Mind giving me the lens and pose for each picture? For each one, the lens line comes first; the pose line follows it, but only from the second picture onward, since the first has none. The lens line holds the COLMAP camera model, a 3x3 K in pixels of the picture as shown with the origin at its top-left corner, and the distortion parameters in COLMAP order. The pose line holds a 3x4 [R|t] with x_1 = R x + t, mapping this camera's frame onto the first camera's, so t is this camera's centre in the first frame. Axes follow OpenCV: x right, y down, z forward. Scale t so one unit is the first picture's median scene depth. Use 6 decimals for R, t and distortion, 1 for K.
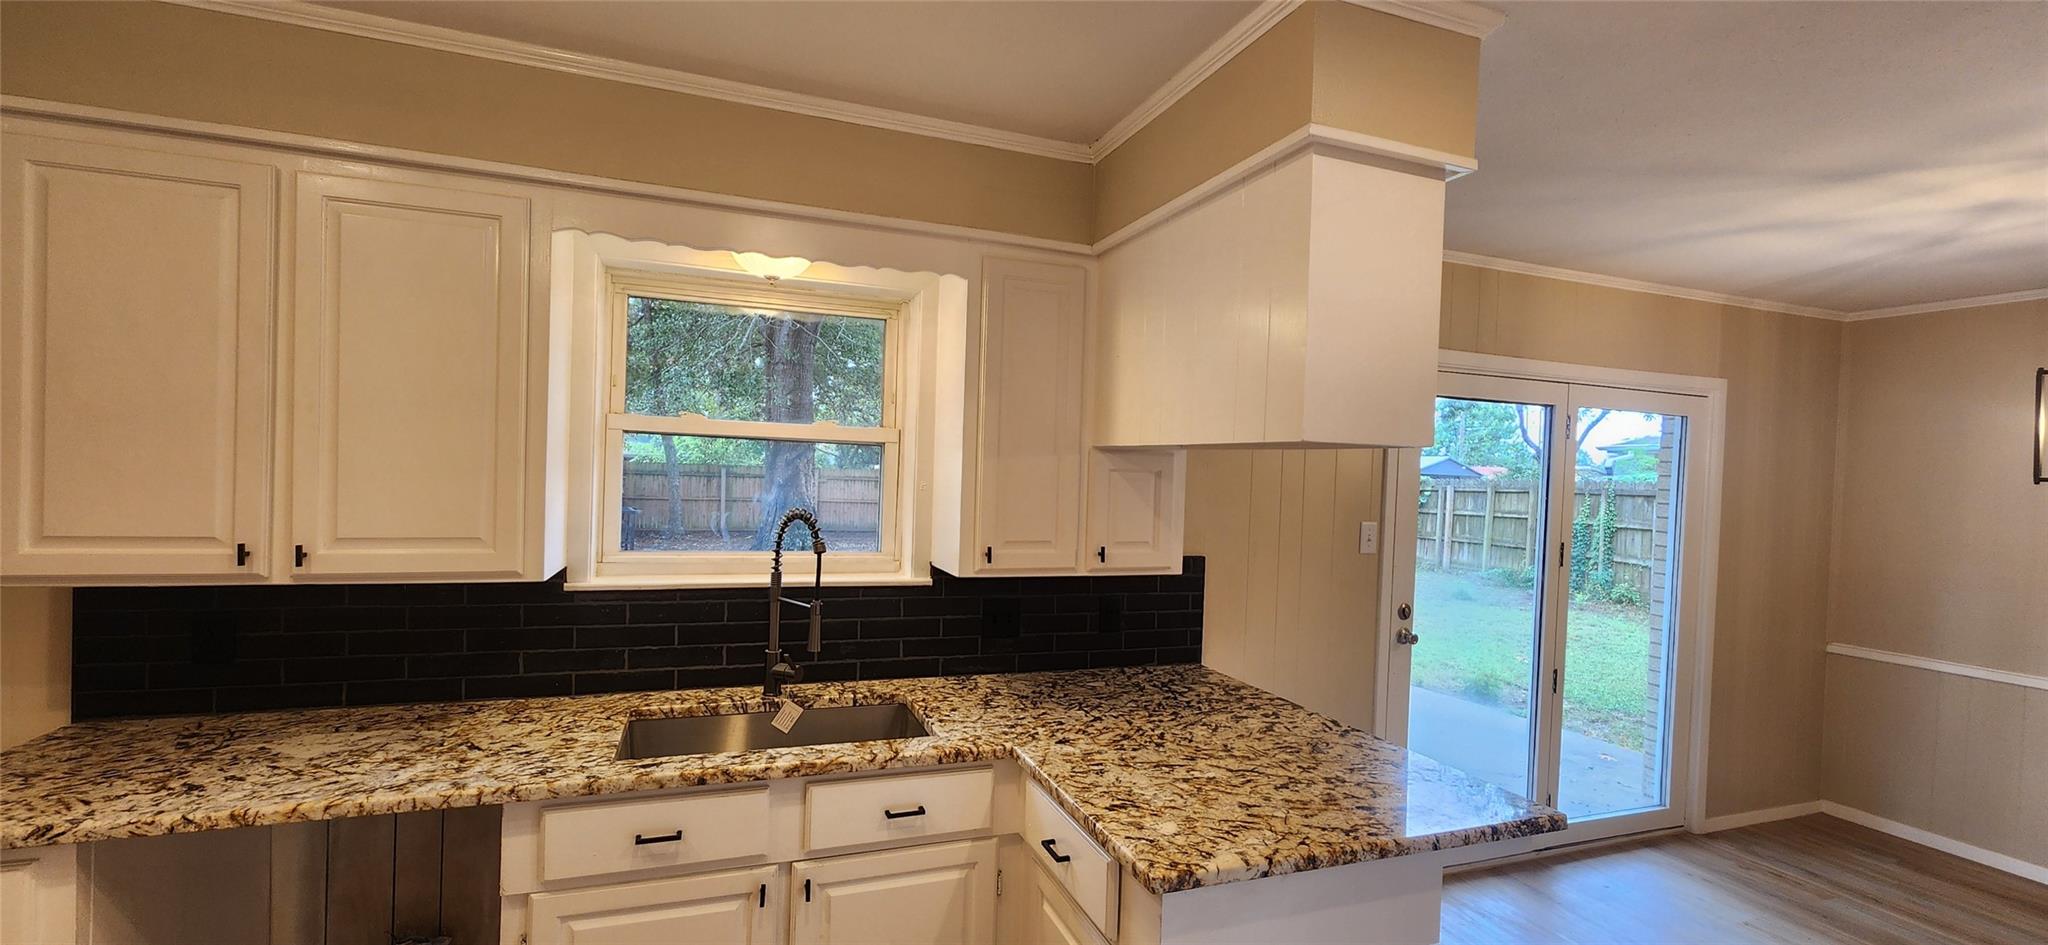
lens RADIAL K [[832.0, 0, 1023.4], [0, 832.0, 467.3], [0, 0, 1]] dist [-0.000605, 0.000090]
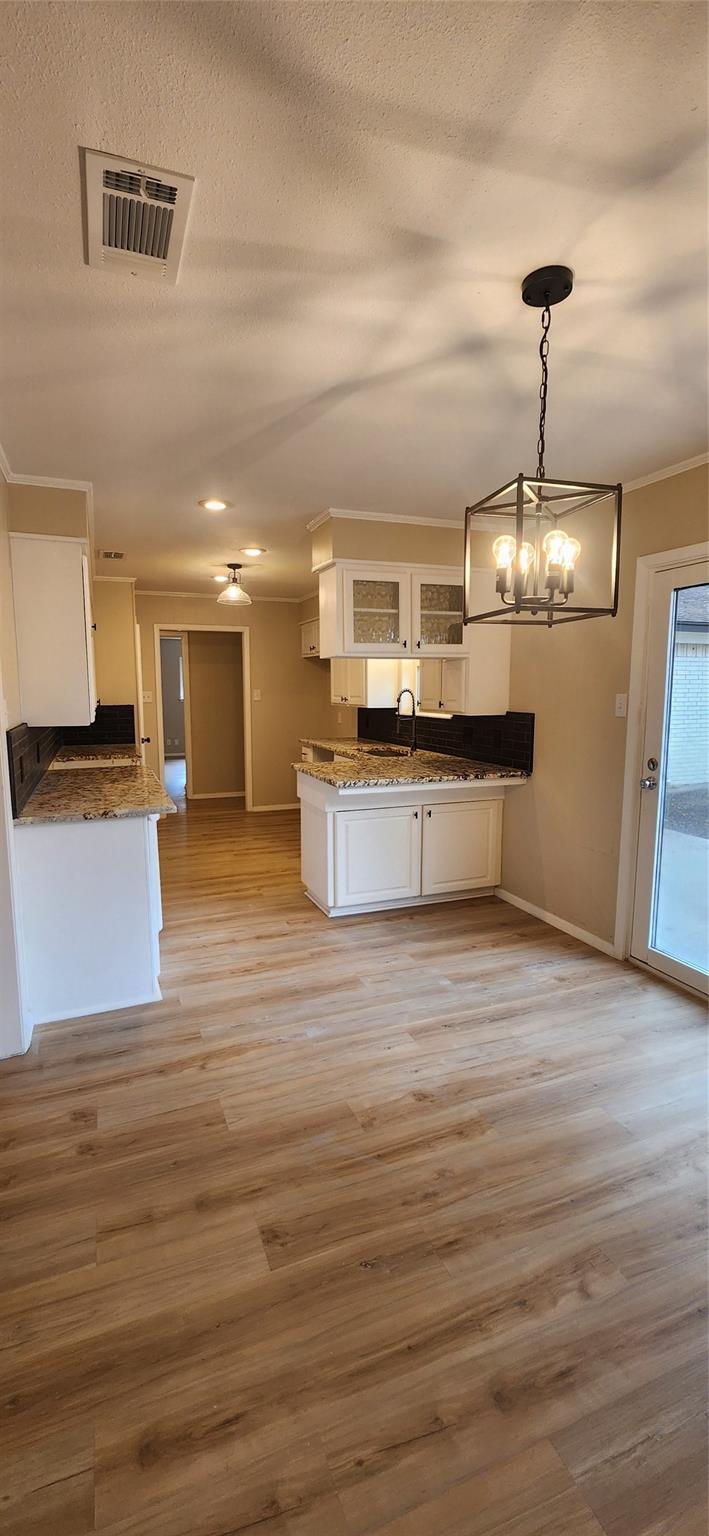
lens RADIAL K [[624.0, 0, 350.7], [0, 624.0, 783.2], [0, 0, 1]] dist [-0.000605, 0.000090]
pose [[0.023105, 0.111062, -0.993545, 1.280070], [0.000541, 0.993809, 0.111104, 0.088033], [0.999733, -0.003105, 0.022902, 0.469277]]
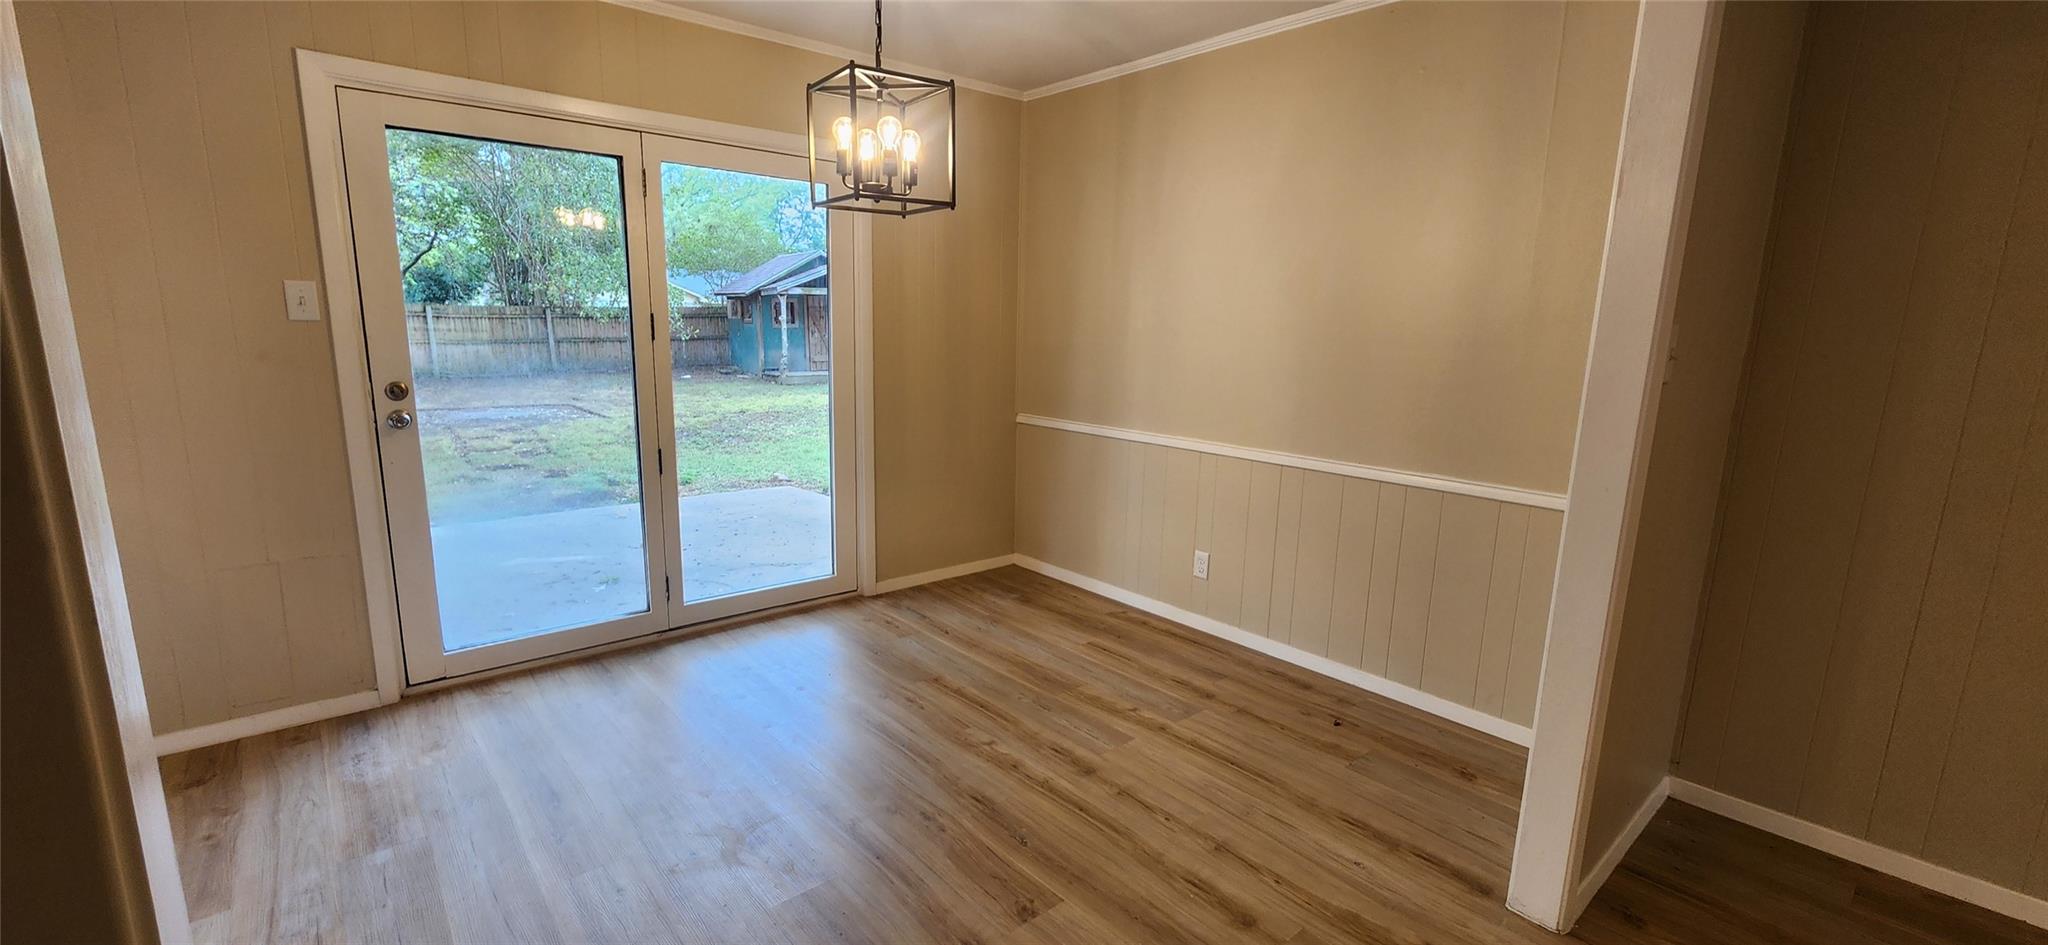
lens RADIAL K [[832.0, 0, 1018.2], [0, 832.0, 472.1], [0, 0, 1]] dist [-0.000605, 0.000090]
pose [[0.936010, -0.078342, 0.343145, 0.690313], [0.013612, 0.982242, 0.187123, 0.094784], [-0.351711, -0.170478, 0.920455, -0.022172]]
